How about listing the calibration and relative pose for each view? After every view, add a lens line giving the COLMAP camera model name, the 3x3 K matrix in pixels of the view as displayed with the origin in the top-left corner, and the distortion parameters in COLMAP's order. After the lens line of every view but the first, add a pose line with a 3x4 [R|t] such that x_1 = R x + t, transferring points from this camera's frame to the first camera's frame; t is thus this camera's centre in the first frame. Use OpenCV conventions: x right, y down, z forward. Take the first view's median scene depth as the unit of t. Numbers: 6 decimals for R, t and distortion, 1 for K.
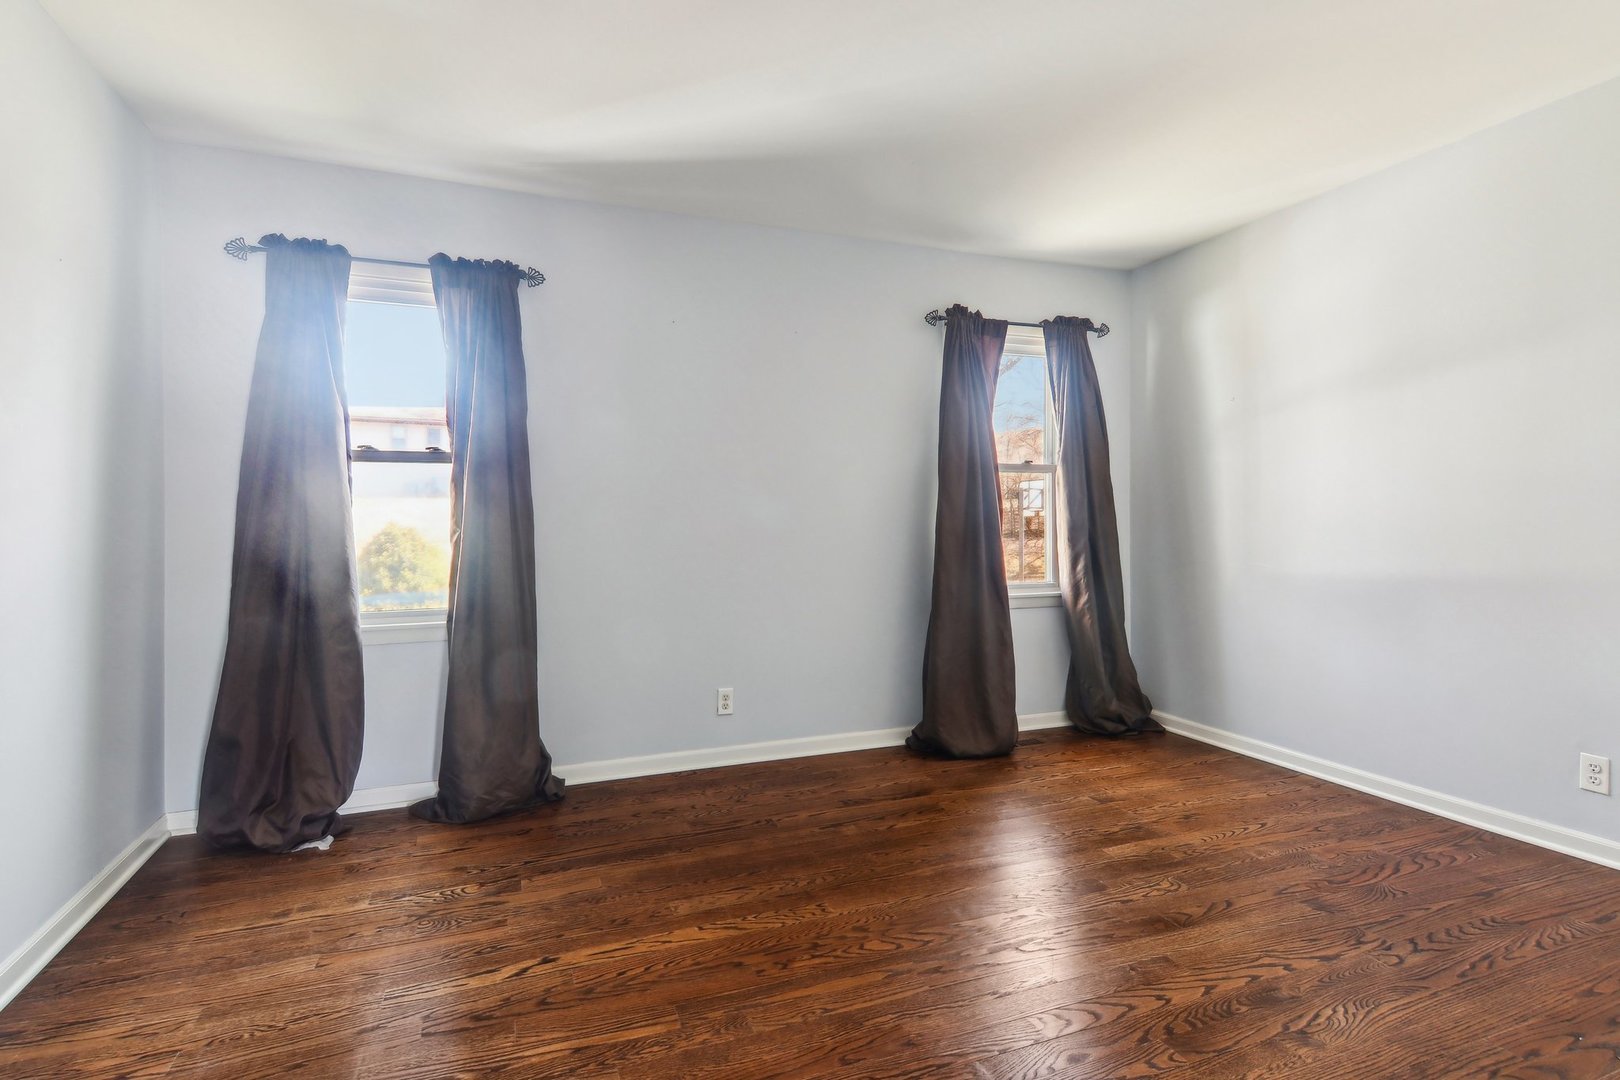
lens RADIAL K [[811.3, 0, 804.7], [0, 811.3, 533.5], [0, 0, 1]] dist [0.062623, -0.031490]
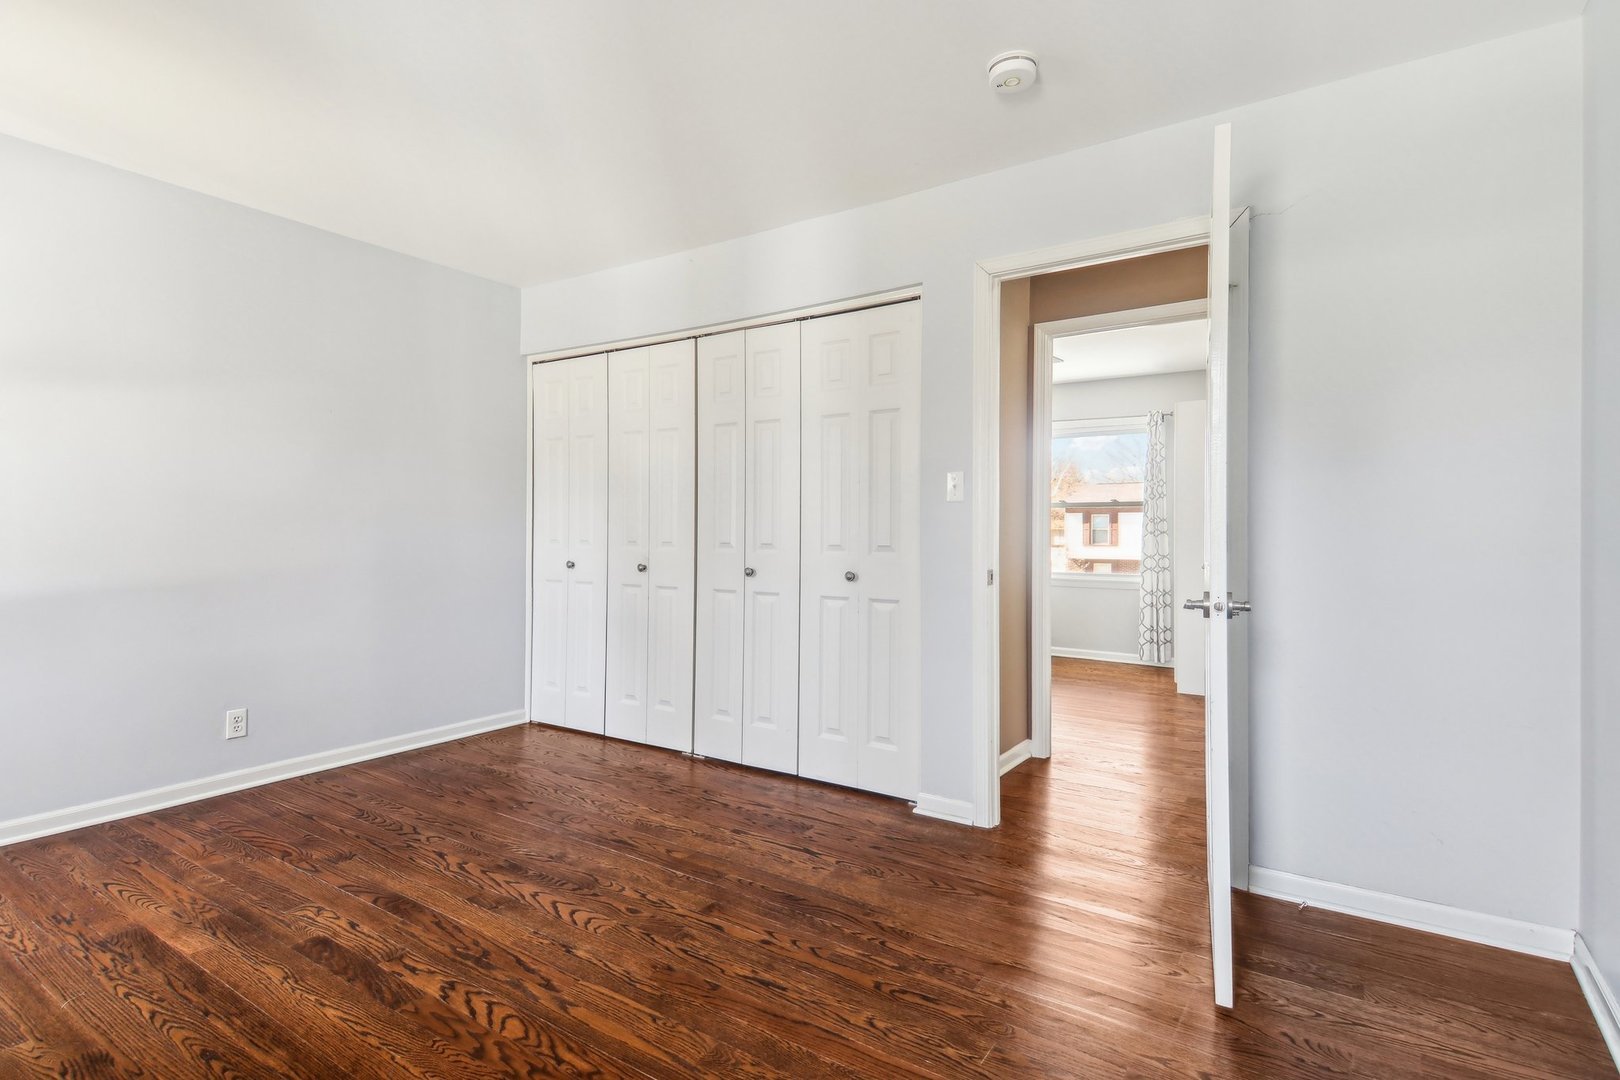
lens RADIAL K [[811.3, 0, 804.7], [0, 811.3, 533.5], [0, 0, 1]] dist [0.062623, -0.031490]
pose [[-0.577099, 0.002282, 0.816671, -0.707587], [0.011453, 0.999920, 0.005298, -0.010632], [-0.816594, 0.012411, -0.577079, 1.120636]]
